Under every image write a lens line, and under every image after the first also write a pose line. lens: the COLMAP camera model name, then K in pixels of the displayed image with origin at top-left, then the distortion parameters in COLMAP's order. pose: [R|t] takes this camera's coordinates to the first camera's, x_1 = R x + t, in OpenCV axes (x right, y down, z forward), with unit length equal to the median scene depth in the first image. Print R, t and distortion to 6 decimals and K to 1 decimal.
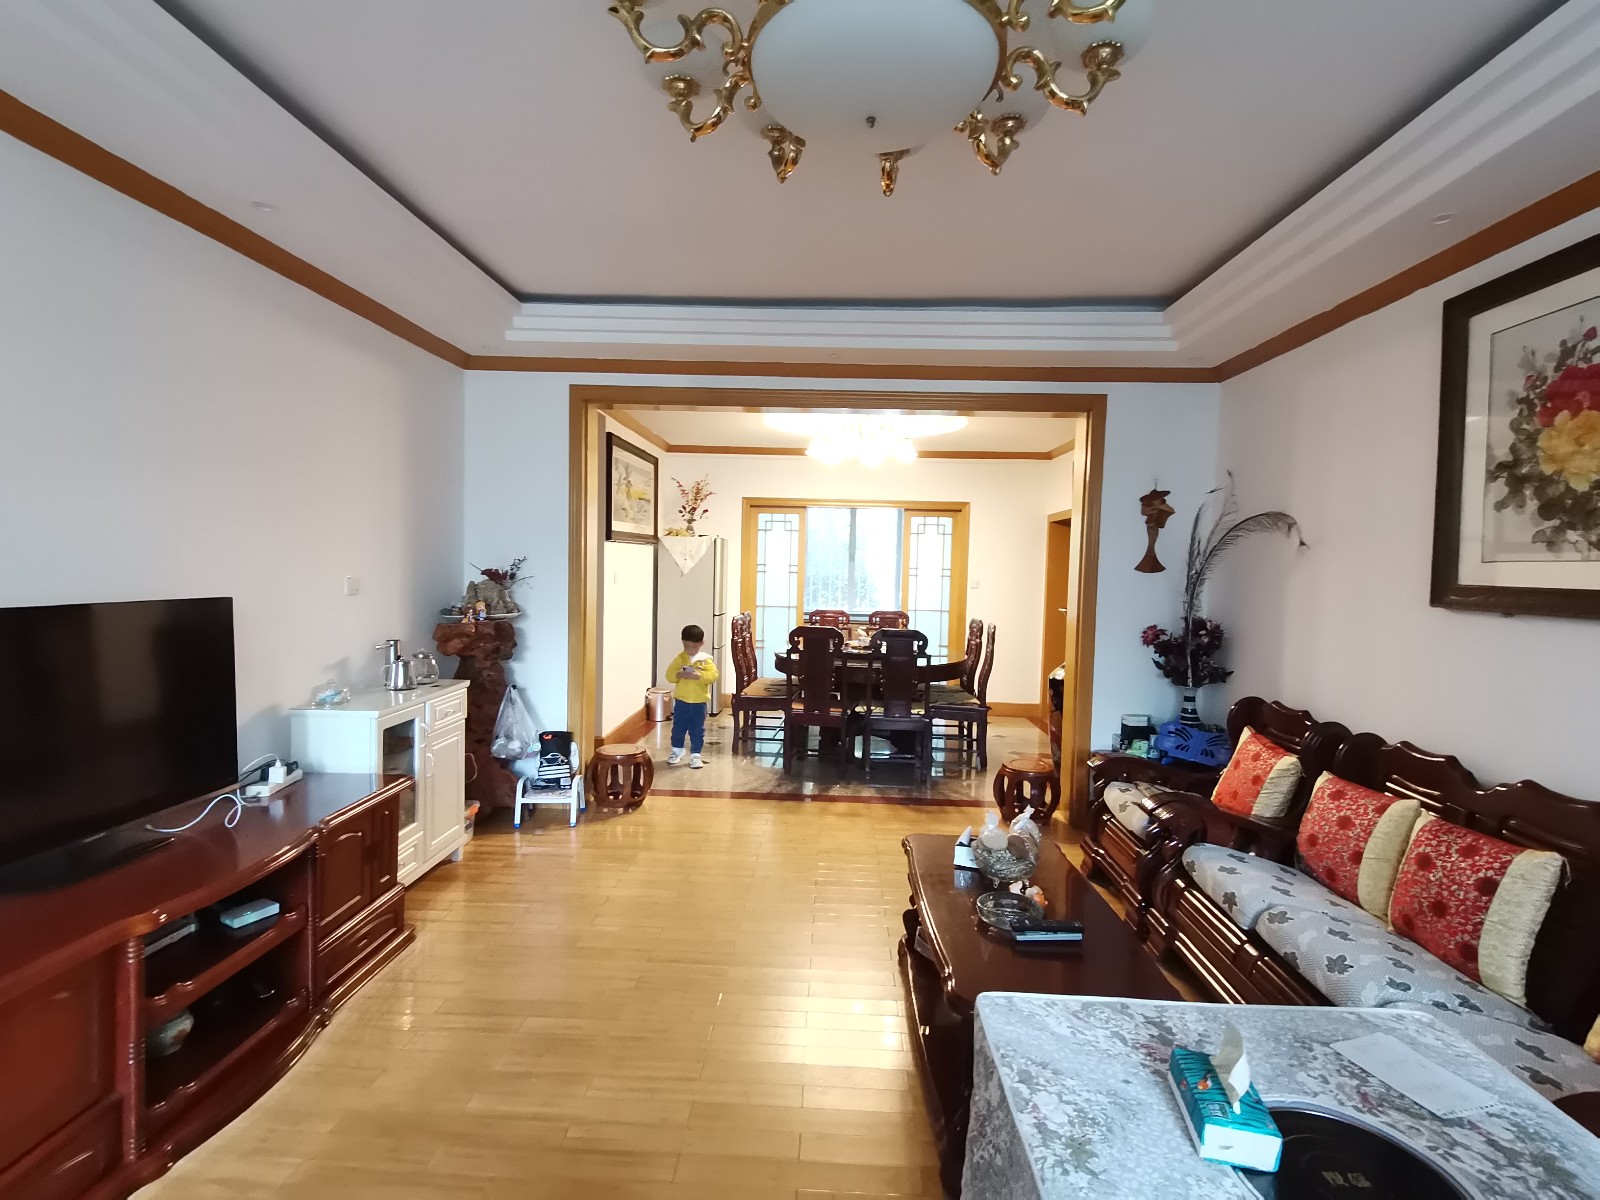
lens RADIAL K [[772.8, 0, 804.2], [0, 772.8, 603.8], [0, 0, 1]] dist [0.017323, -0.000740]
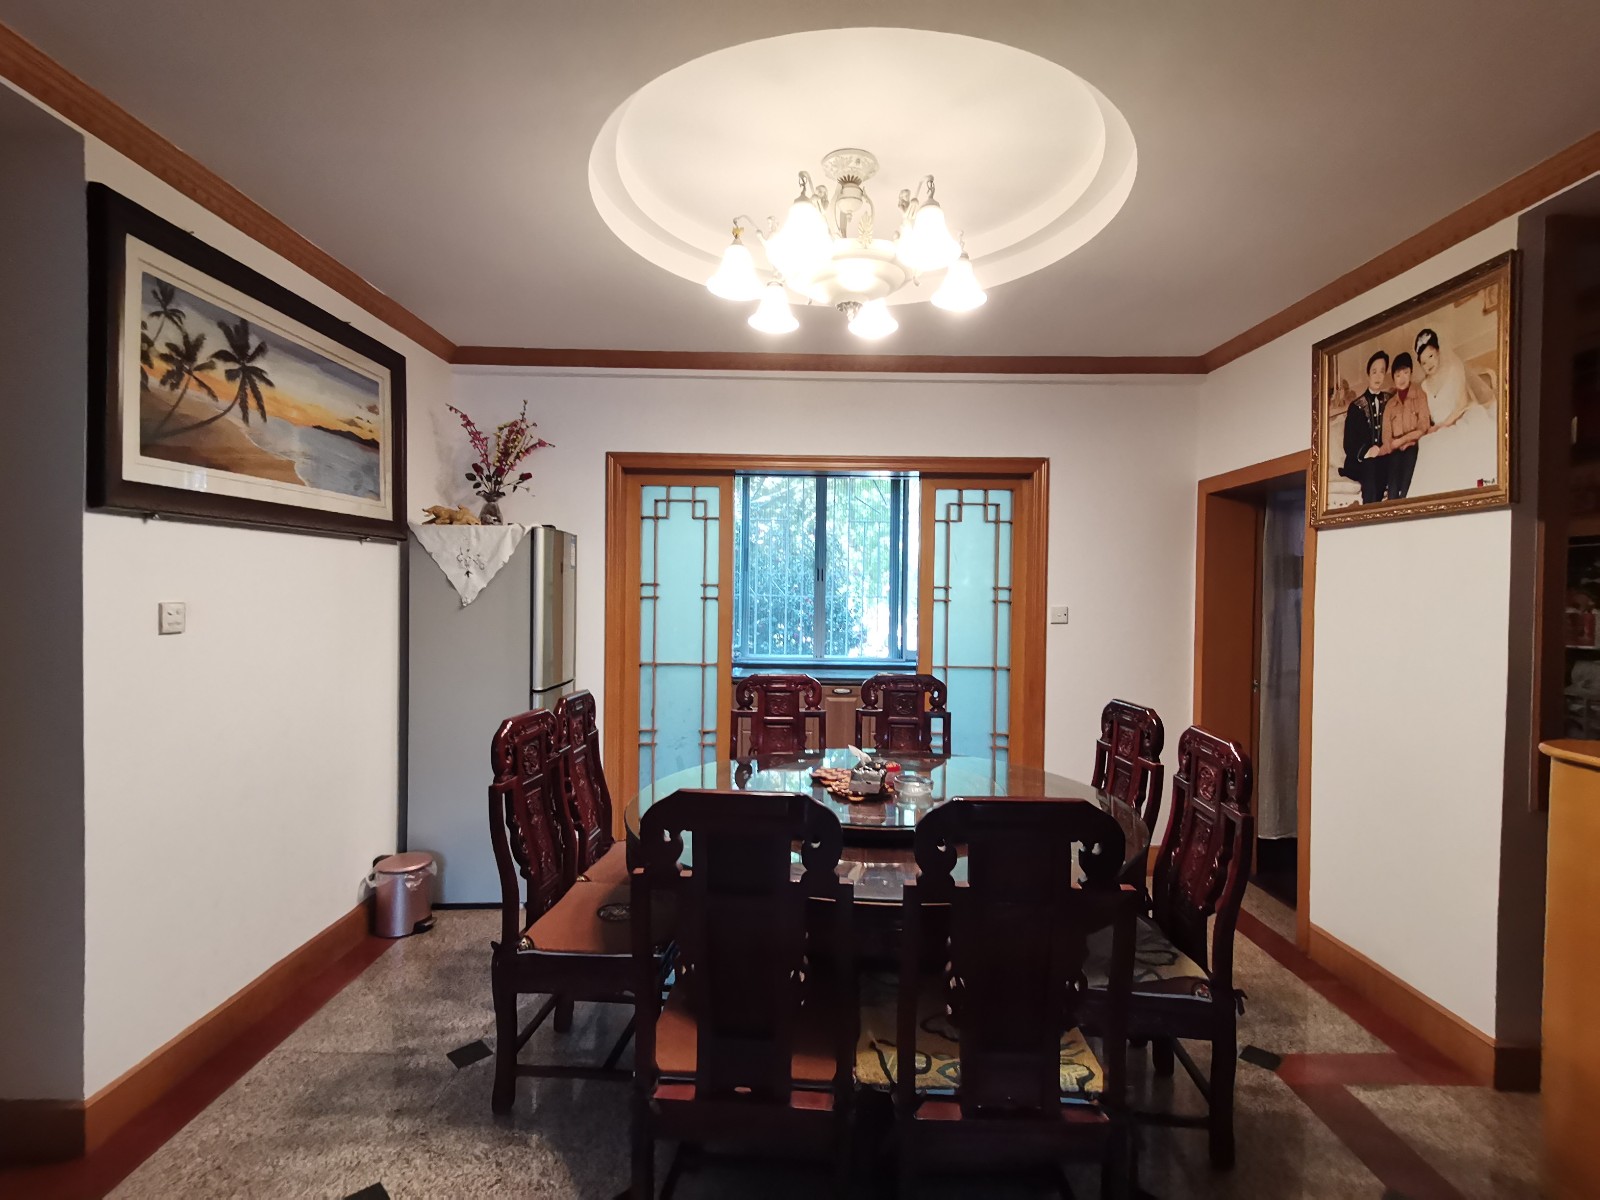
lens RADIAL K [[772.8, 0, 798.9], [0, 772.8, 595.7], [0, 0, 1]] dist [0.017323, -0.000740]
pose [[0.999038, -0.013881, 0.041603, 0.025661], [0.015718, 0.998901, -0.044167, -0.020077], [-0.040944, 0.044778, 0.998158, 0.518057]]
